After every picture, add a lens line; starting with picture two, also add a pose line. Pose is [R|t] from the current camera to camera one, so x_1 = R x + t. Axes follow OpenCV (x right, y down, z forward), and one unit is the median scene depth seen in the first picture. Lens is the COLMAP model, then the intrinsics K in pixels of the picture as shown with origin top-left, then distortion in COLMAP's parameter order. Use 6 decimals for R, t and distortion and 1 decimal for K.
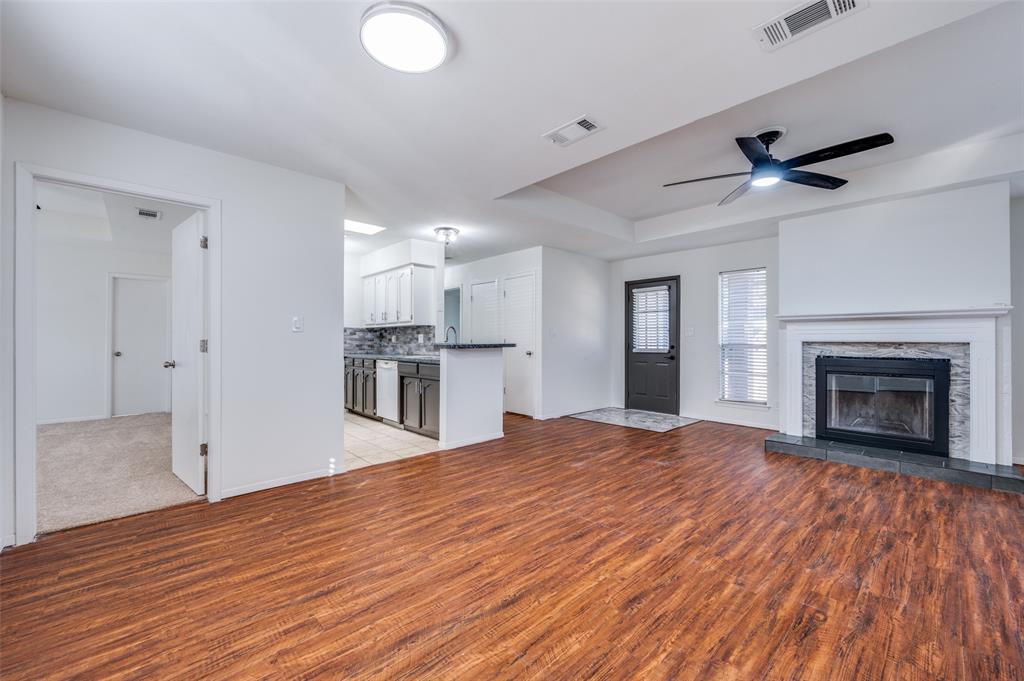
lens RADIAL K [[406.4, 0, 514.4], [0, 406.4, 340.3], [0, 0, 1]] dist [-0.004569, -0.000104]
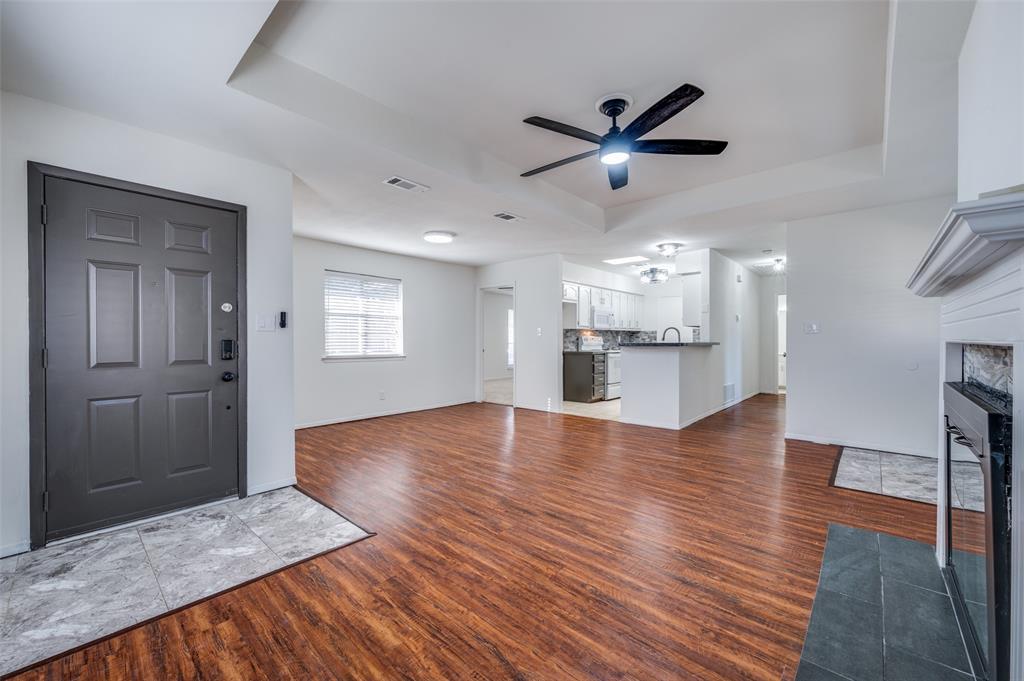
lens RADIAL K [[406.4, 0, 514.4], [0, 406.4, 340.3], [0, 0, 1]] dist [-0.004569, -0.000104]
pose [[0.088319, 0.000794, -0.996092, 1.320783], [0.003896, 0.999992, 0.001142, -0.000920], [0.996085, -0.003982, 0.088315, 0.632009]]
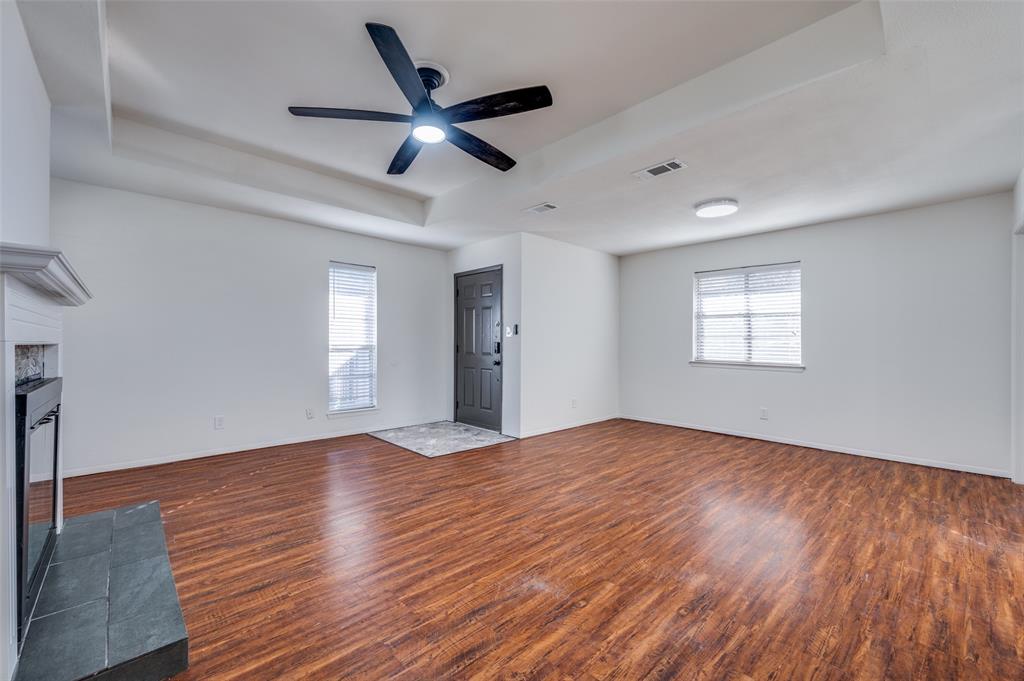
lens RADIAL K [[408.7, 0, 513.6], [0, 408.7, 340.8], [0, 0, 1]] dist [-0.002987, 0.000503]
pose [[-0.999978, -0.005364, -0.003940, 0.413361], [-0.005341, 0.999969, -0.005828, -0.000677], [0.003971, -0.005807, -0.999975, 1.584390]]
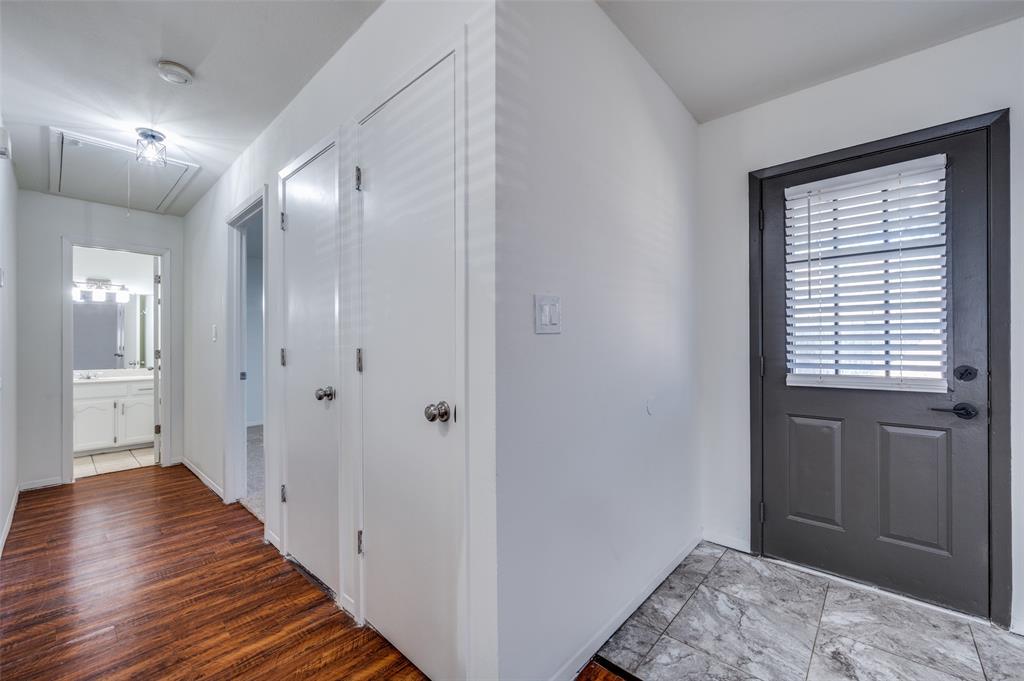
lens RADIAL K [[411.3, 0, 513.3], [0, 411.3, 343.0], [0, 0, 1]] dist [-0.001687, -0.000089]
pose [[0.996608, -0.004521, 0.082174, 0.094980], [0.004640, 0.999988, -0.001257, -0.009031], [-0.082168, 0.001634, 0.996617, 1.280973]]
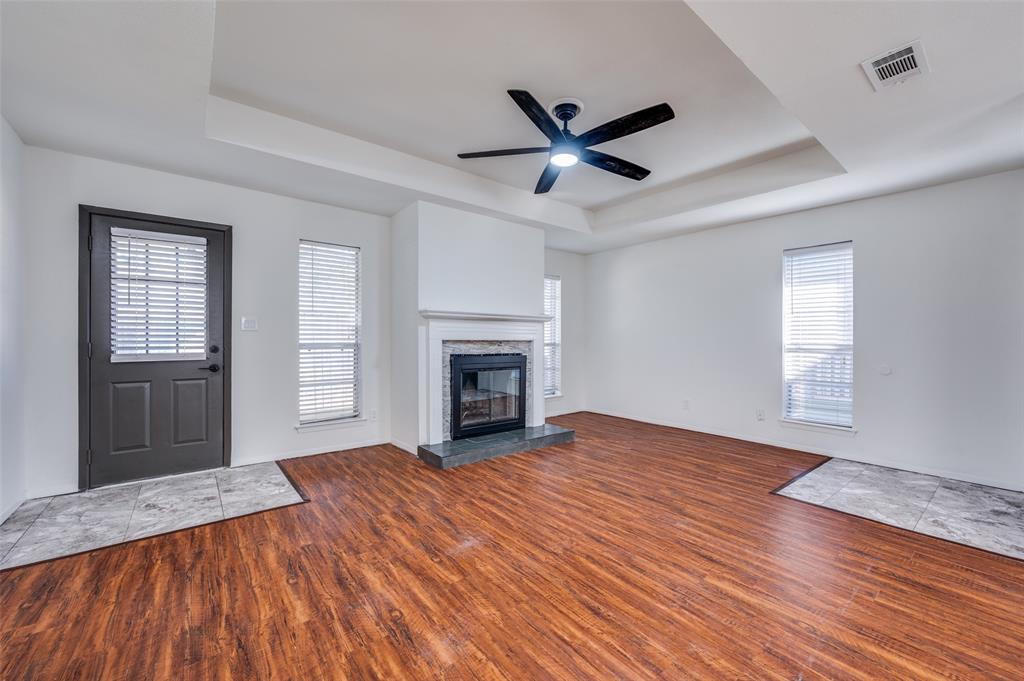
lens RADIAL K [[406.4, 0, 514.4], [0, 406.4, 340.3], [0, 0, 1]] dist [-0.004569, -0.000104]
pose [[0.076760, -0.004178, 0.997041, -0.244925], [-0.005614, 0.999974, 0.004623, -0.001861], [-0.997034, -0.005952, 0.076735, 0.930355]]
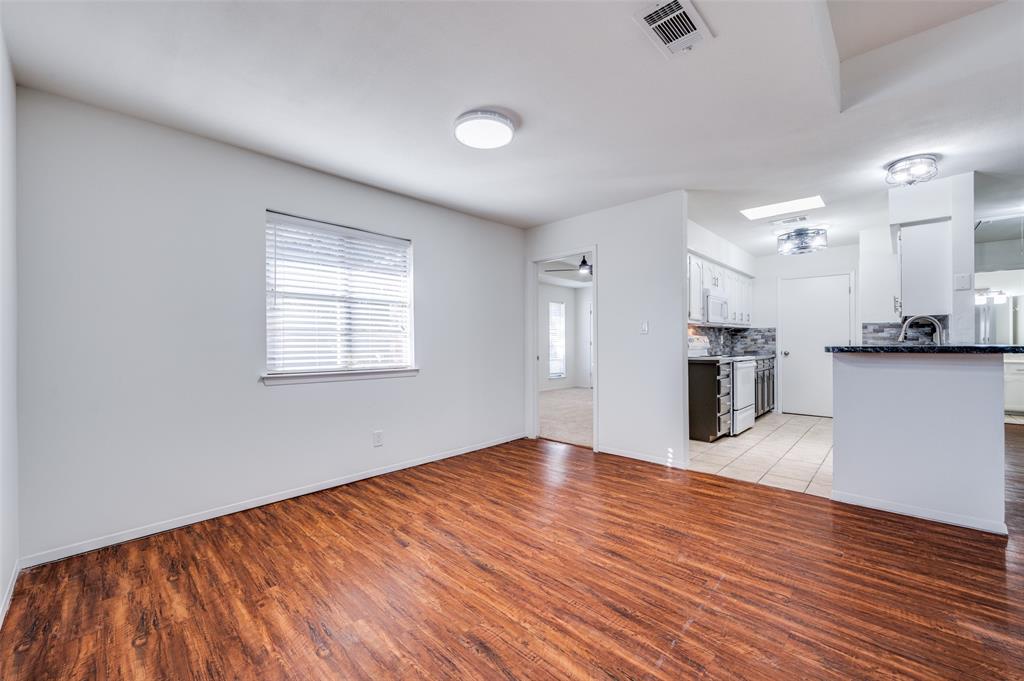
lens RADIAL K [[406.4, 0, 514.4], [0, 406.4, 340.3], [0, 0, 1]] dist [-0.004569, -0.000104]
pose [[0.057838, -0.003576, -0.998320, 0.567582], [0.007178, 0.999969, -0.003166, -0.001262], [0.998300, -0.006983, 0.057862, 0.501250]]
